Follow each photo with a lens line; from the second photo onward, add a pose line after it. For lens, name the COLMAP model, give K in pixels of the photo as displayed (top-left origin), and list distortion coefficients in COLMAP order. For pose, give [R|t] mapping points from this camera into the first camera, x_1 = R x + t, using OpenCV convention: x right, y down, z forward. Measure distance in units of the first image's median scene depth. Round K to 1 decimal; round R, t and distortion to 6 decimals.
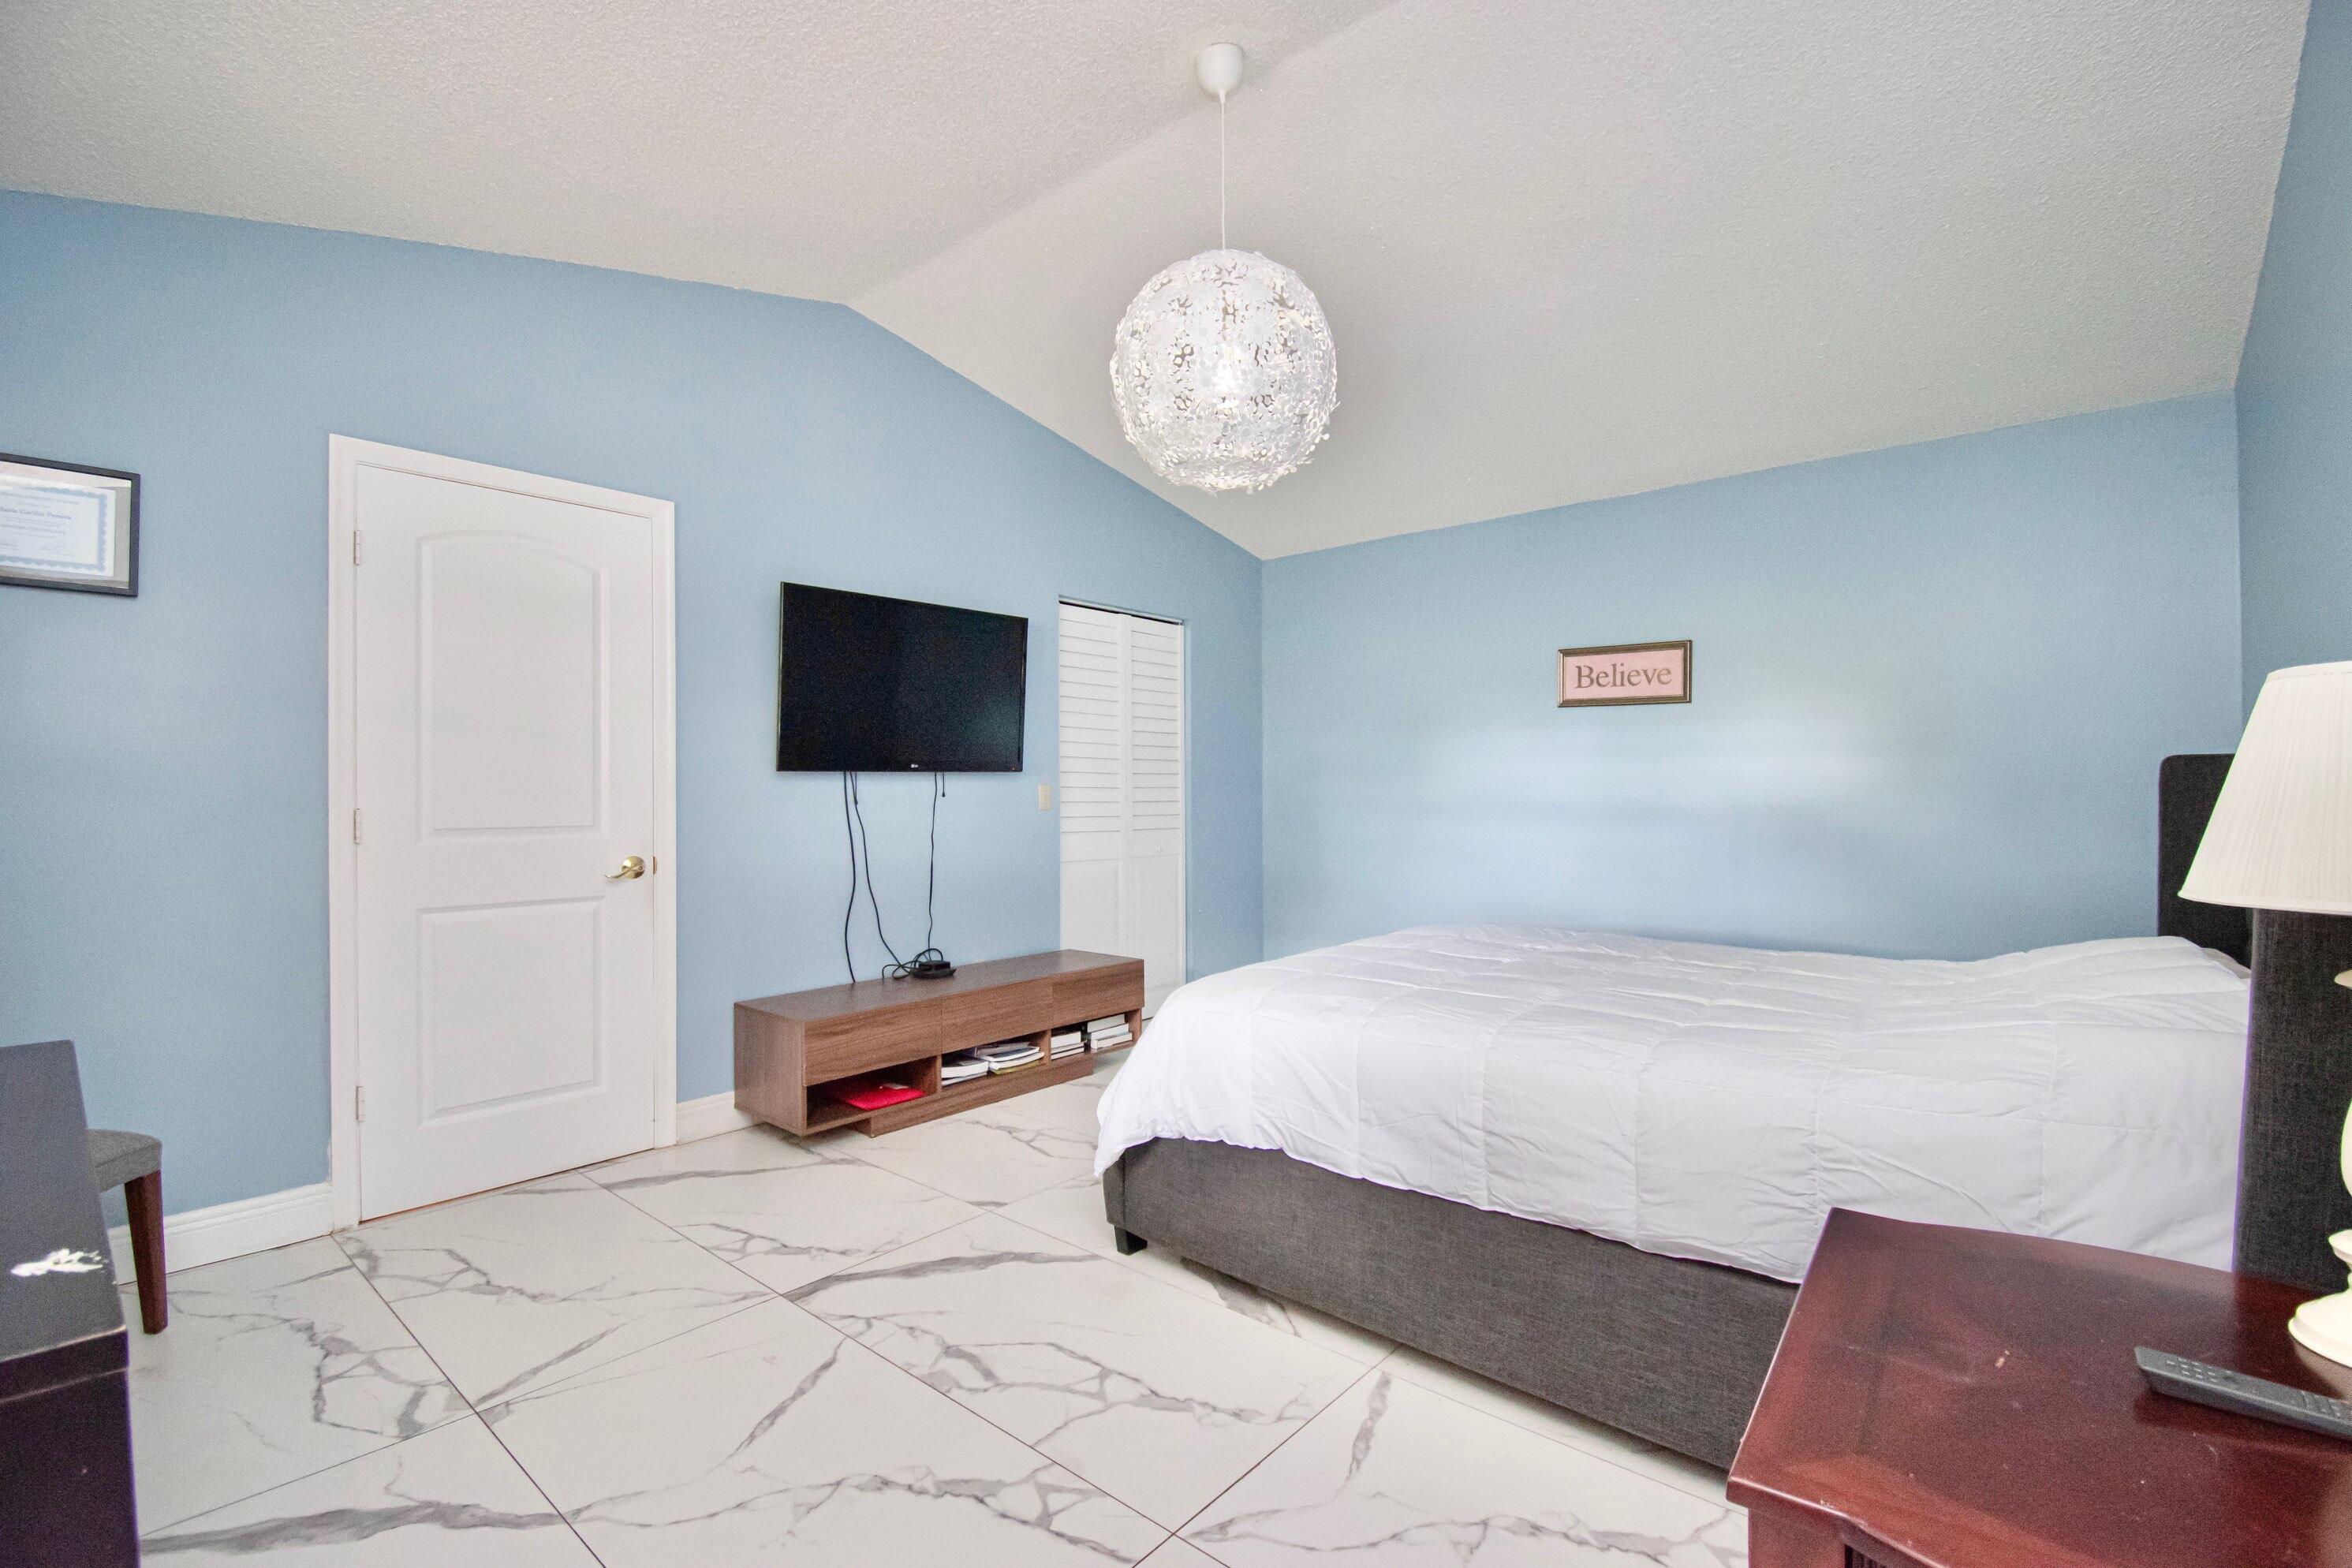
lens RADIAL K [[1057.2, 0, 1174.3], [0, 1057.2, 778.8], [0, 0, 1]] dist [-0.014367, -0.006726]
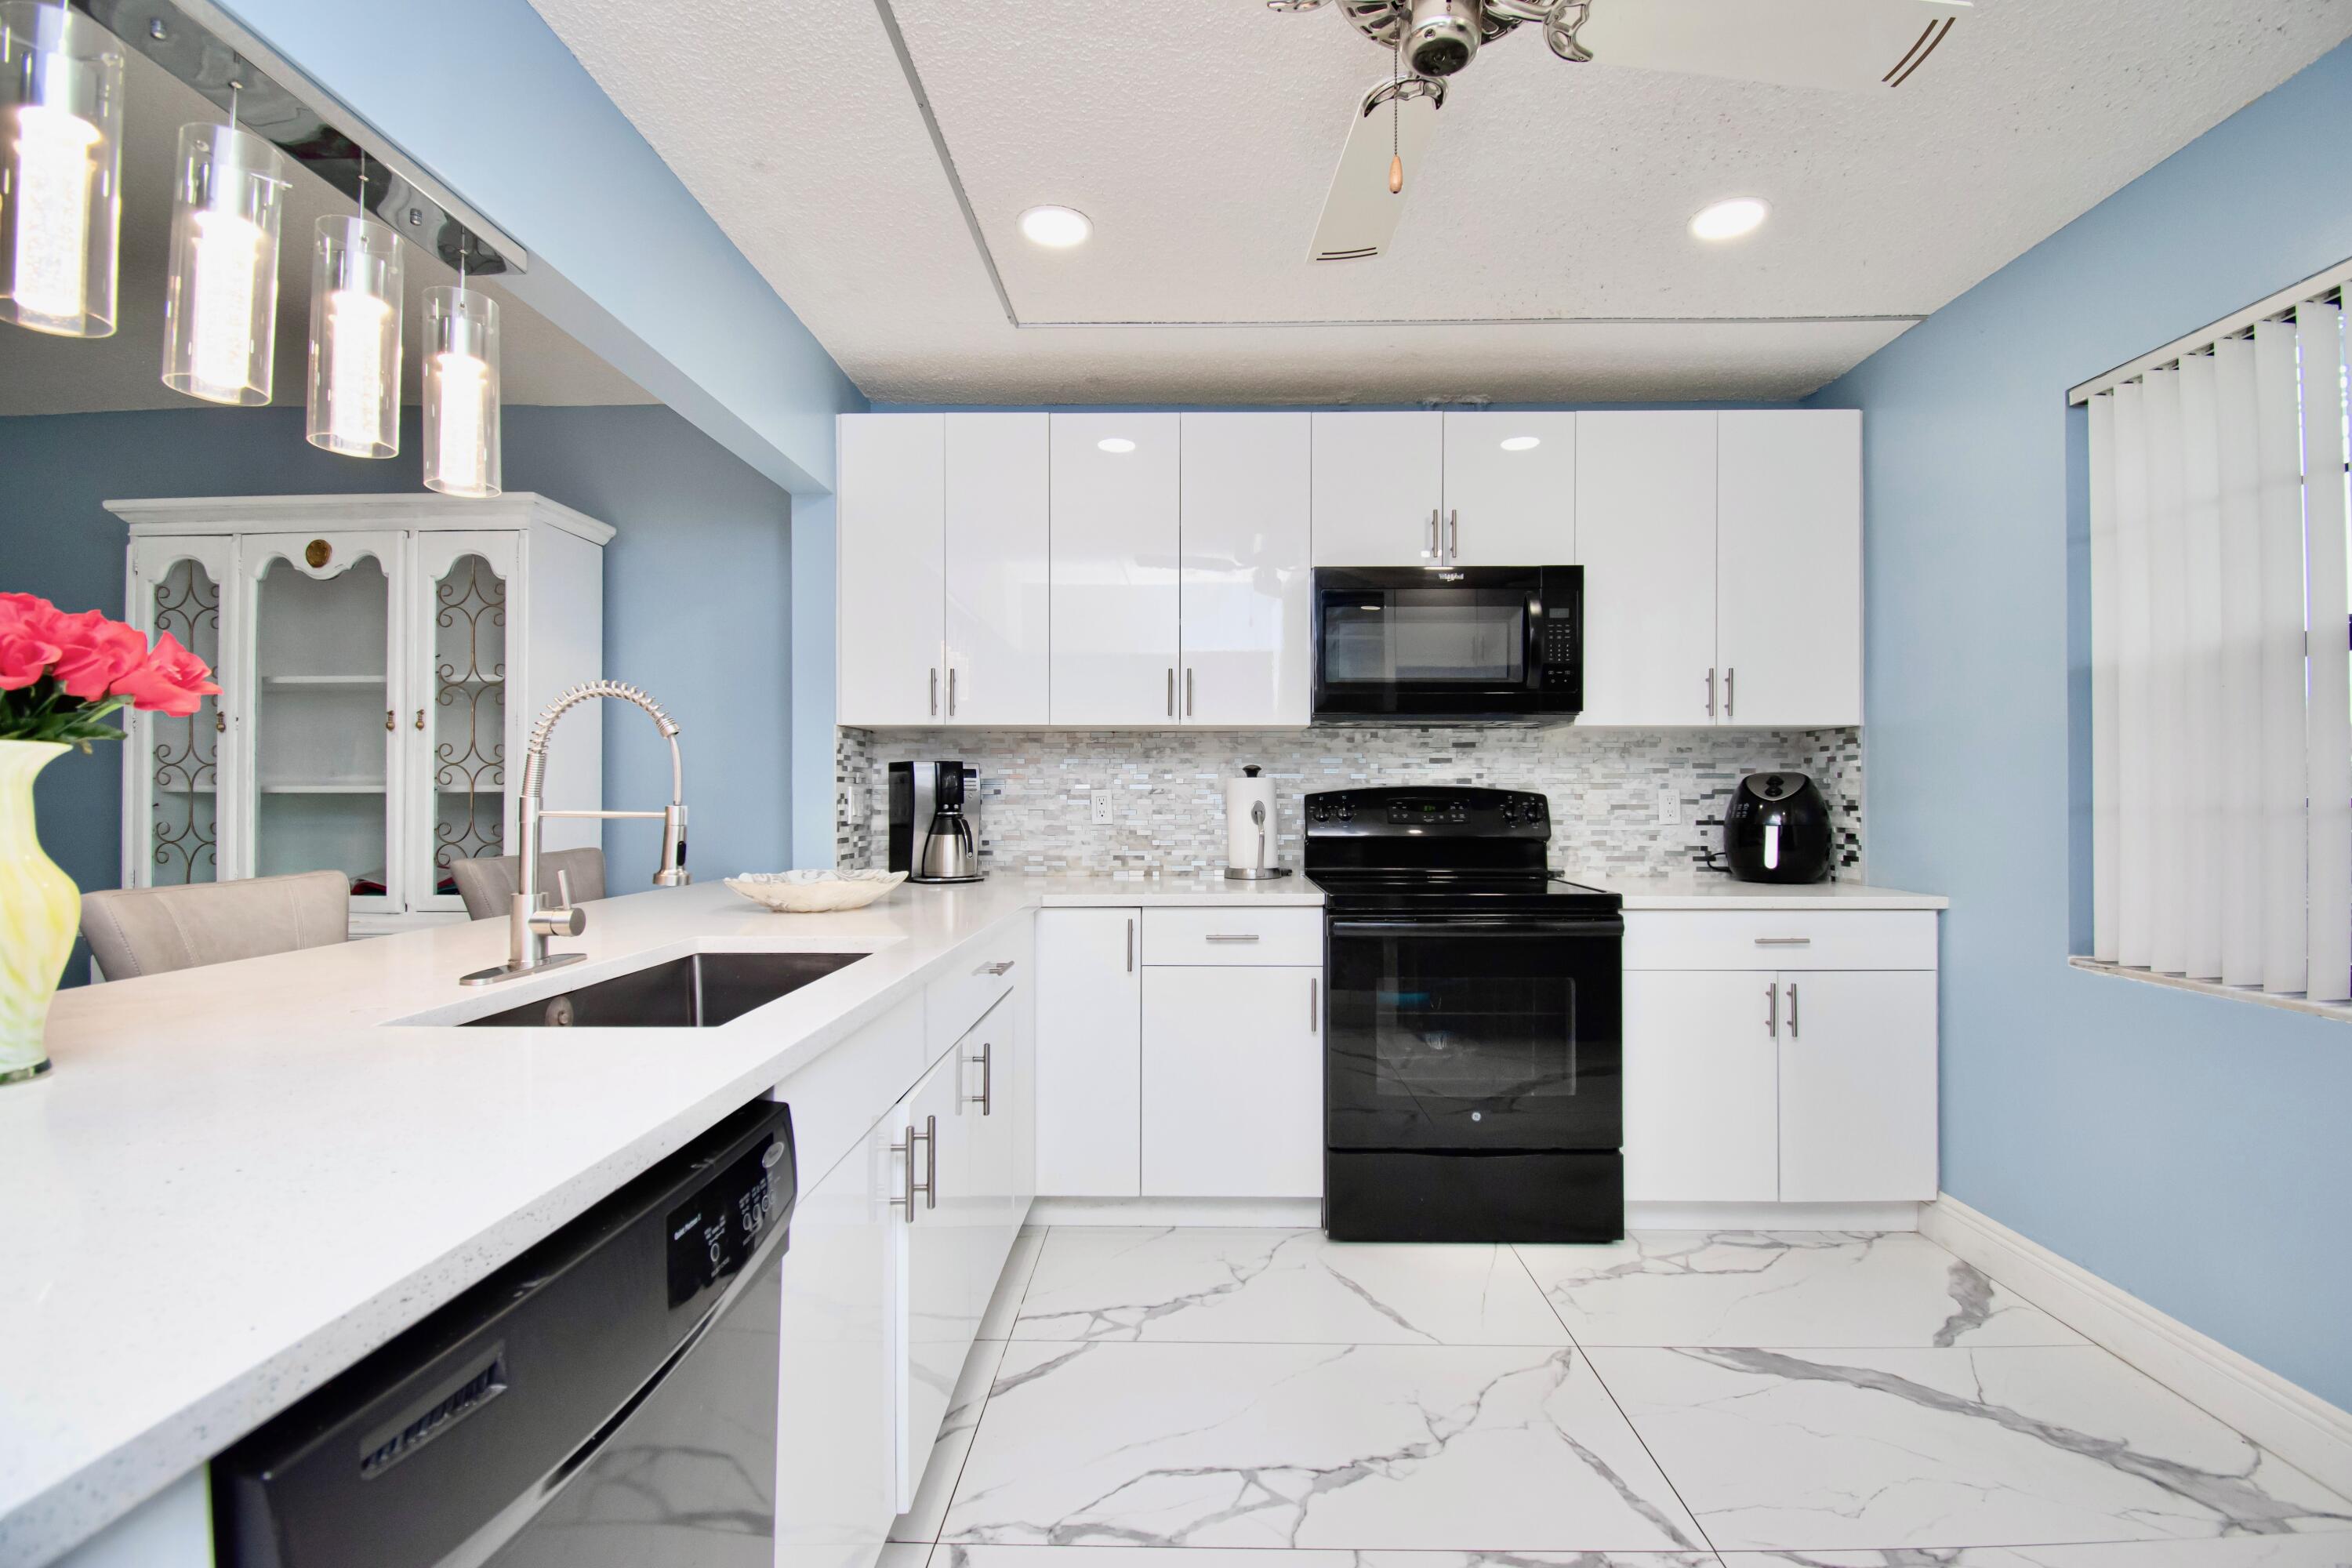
lens RADIAL K [[1057.2, 0, 1176.8], [0, 1057.2, 780.3], [0, 0, 1]] dist [-0.014367, -0.006726]
pose [[-0.785684, -0.024137, -0.618157, 1.242249], [-0.016640, 0.999702, -0.017886, 0.021240], [0.618404, -0.003766, -0.785851, 1.717333]]
